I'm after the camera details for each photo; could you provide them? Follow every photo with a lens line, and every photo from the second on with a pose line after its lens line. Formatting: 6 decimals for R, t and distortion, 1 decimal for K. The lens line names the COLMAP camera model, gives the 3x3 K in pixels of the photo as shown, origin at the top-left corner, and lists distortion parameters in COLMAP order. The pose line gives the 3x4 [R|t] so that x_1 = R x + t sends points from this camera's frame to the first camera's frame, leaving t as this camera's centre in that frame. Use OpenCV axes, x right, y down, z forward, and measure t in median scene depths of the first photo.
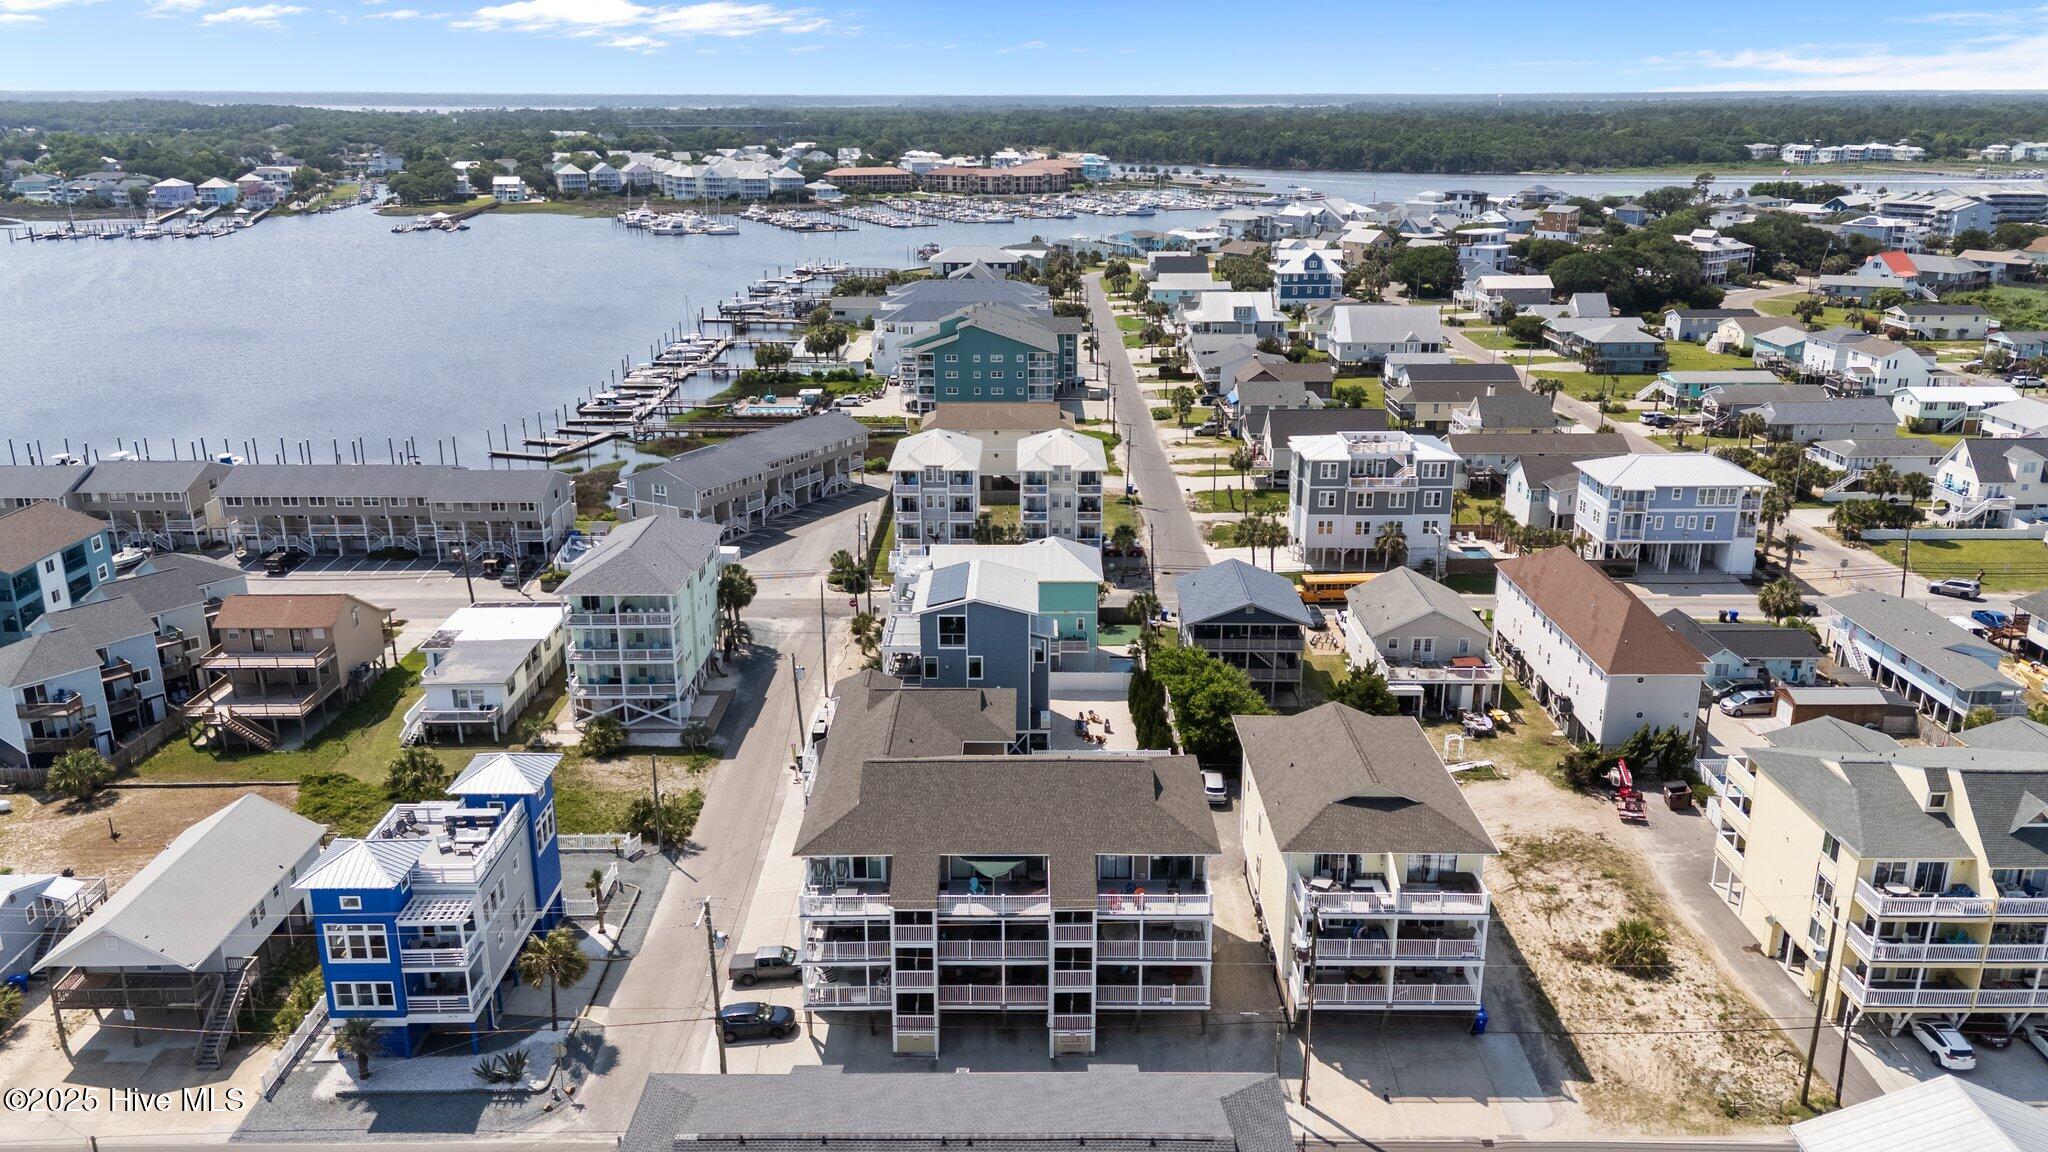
lens RADIAL K [[1531.3, 0, 1024.0], [0, 1531.3, 576.0], [0, 0, 1]] dist [0.086283, -0.091639]
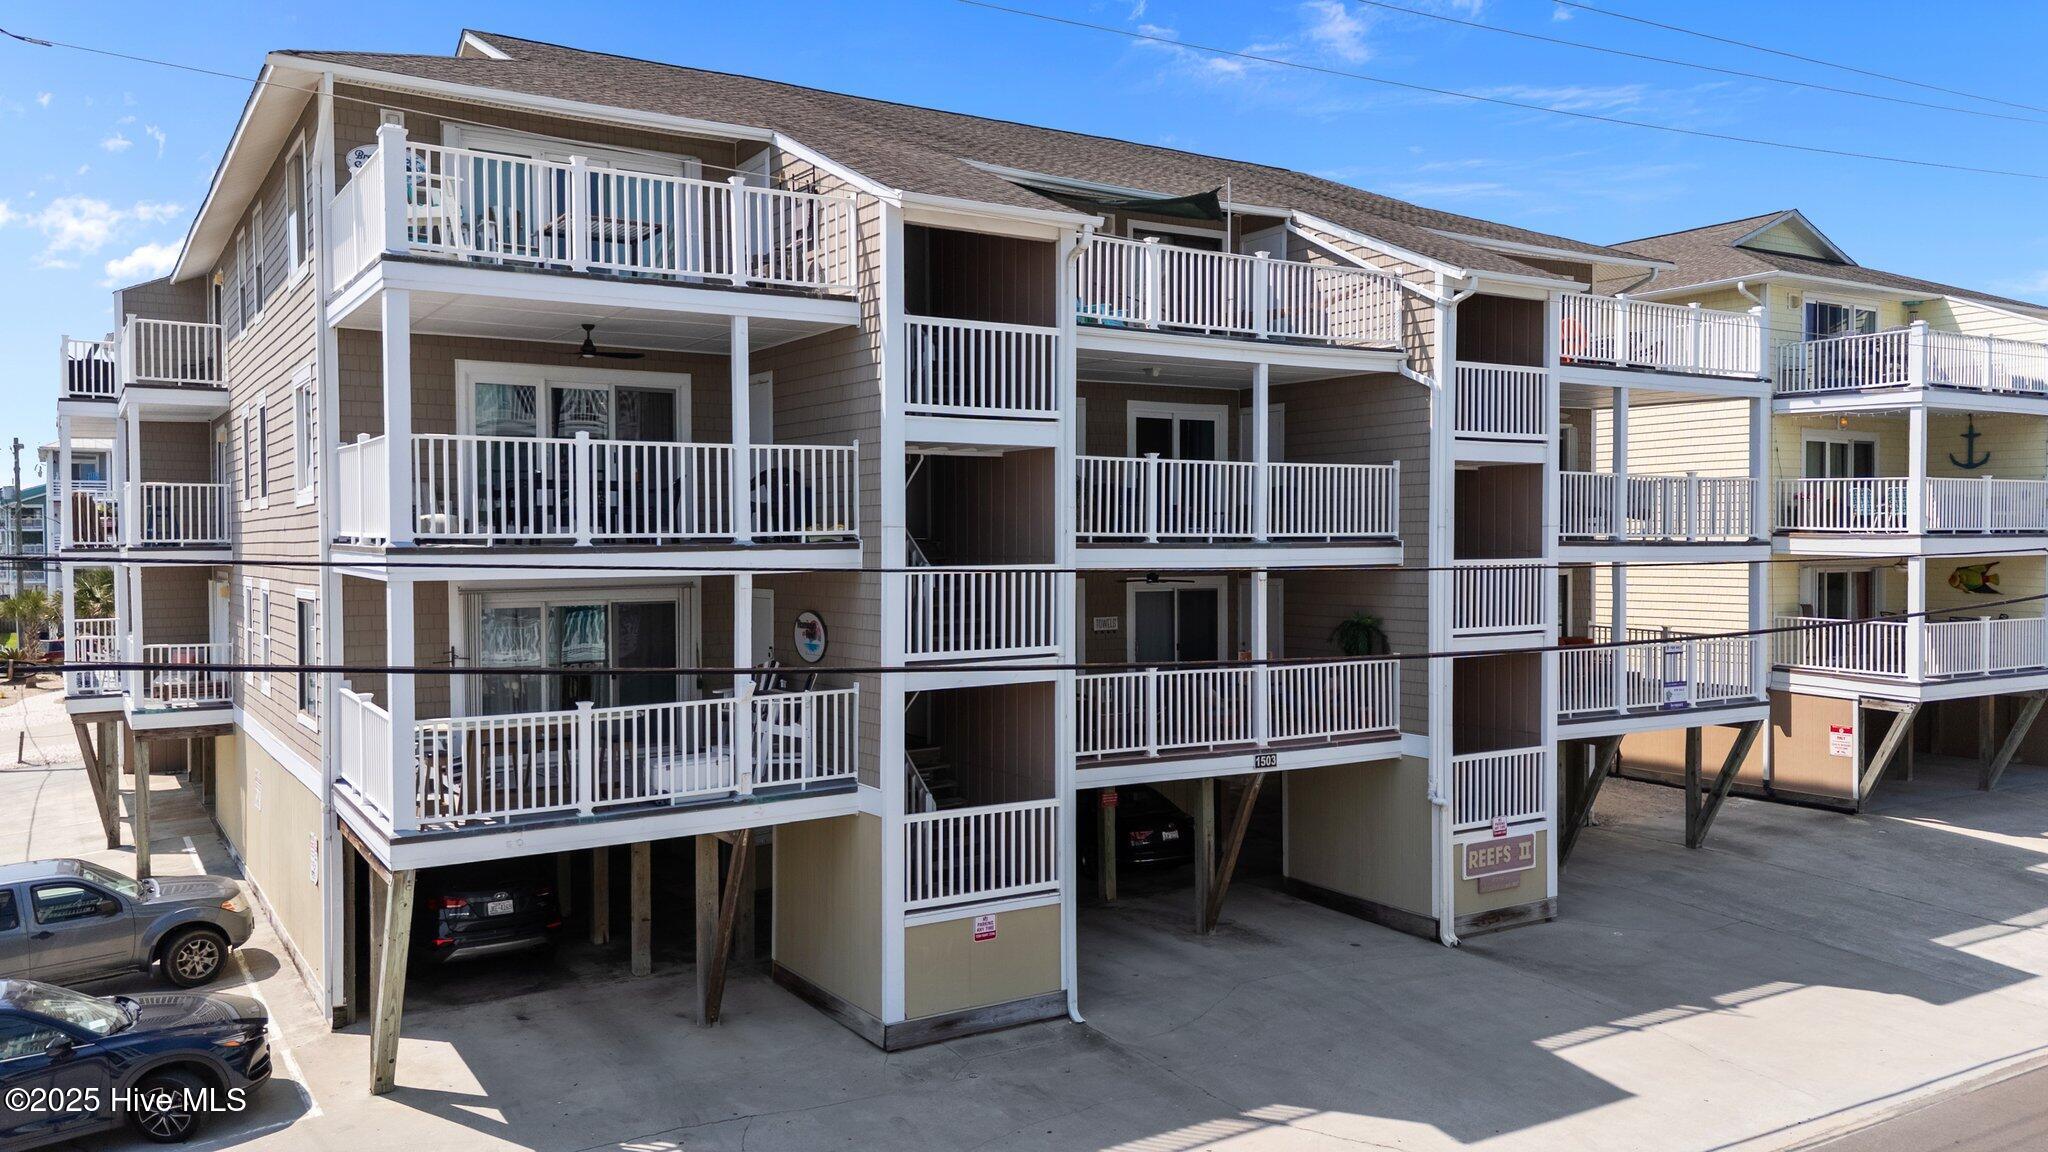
lens RADIAL K [[1531.3, 0, 1024.0], [0, 1531.3, 576.0], [0, 0, 1]] dist [0.086283, -0.091639]
pose [[0.846508, -0.015759, 0.532142, -0.122840], [0.165736, 0.957692, -0.235284, 0.211969], [-0.505920, 0.287365, 0.813306, 0.568273]]
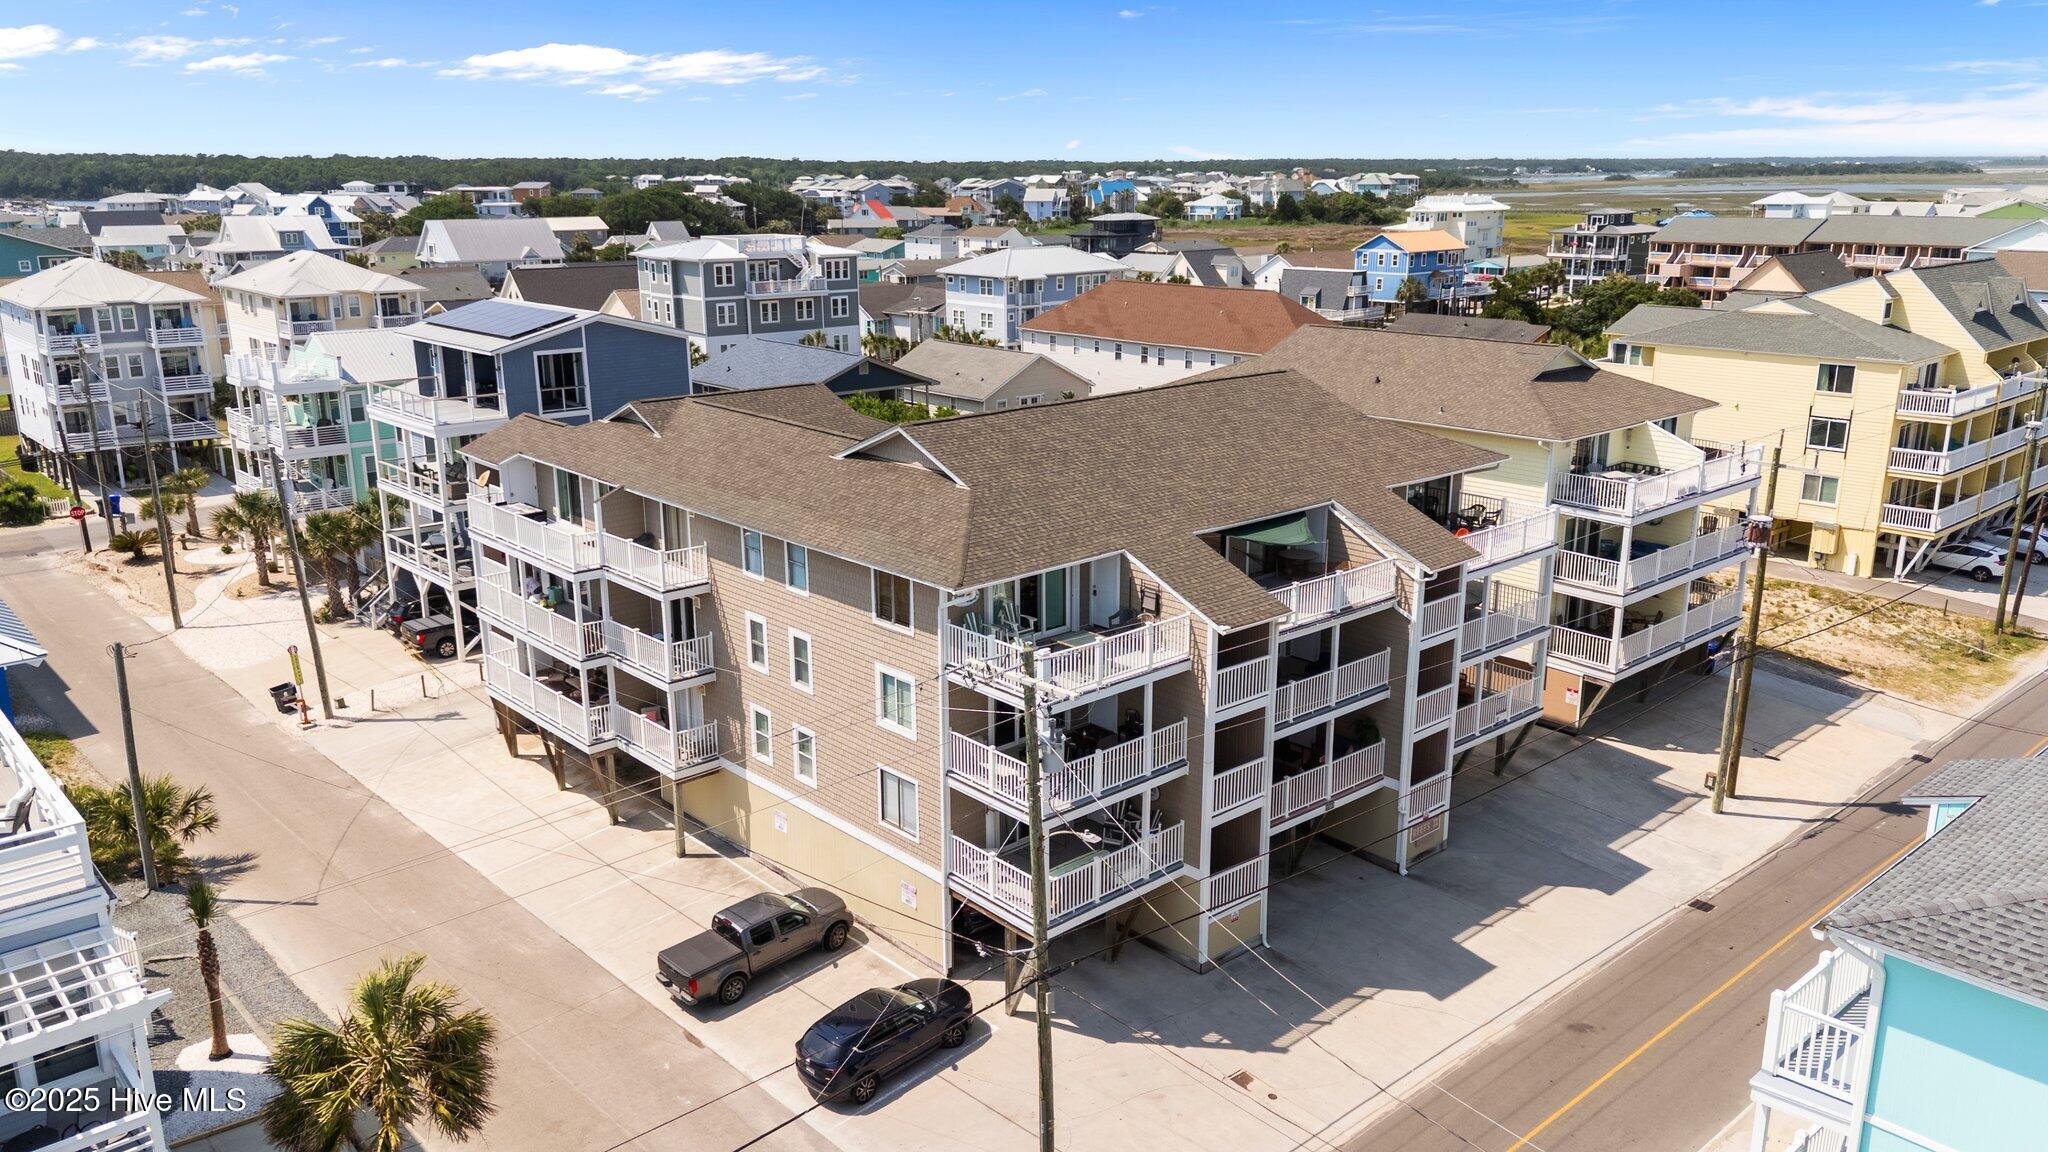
lens RADIAL K [[1530.0, 0, 1050.6], [0, 1530.0, 572.9], [0, 0, 1]] dist [0.080519, -0.103822]
pose [[0.734378, -0.173149, 0.656284, -0.281819], [0.206109, 0.978144, 0.027432, 0.119594], [-0.646690, 0.115121, 0.754015, 0.466574]]
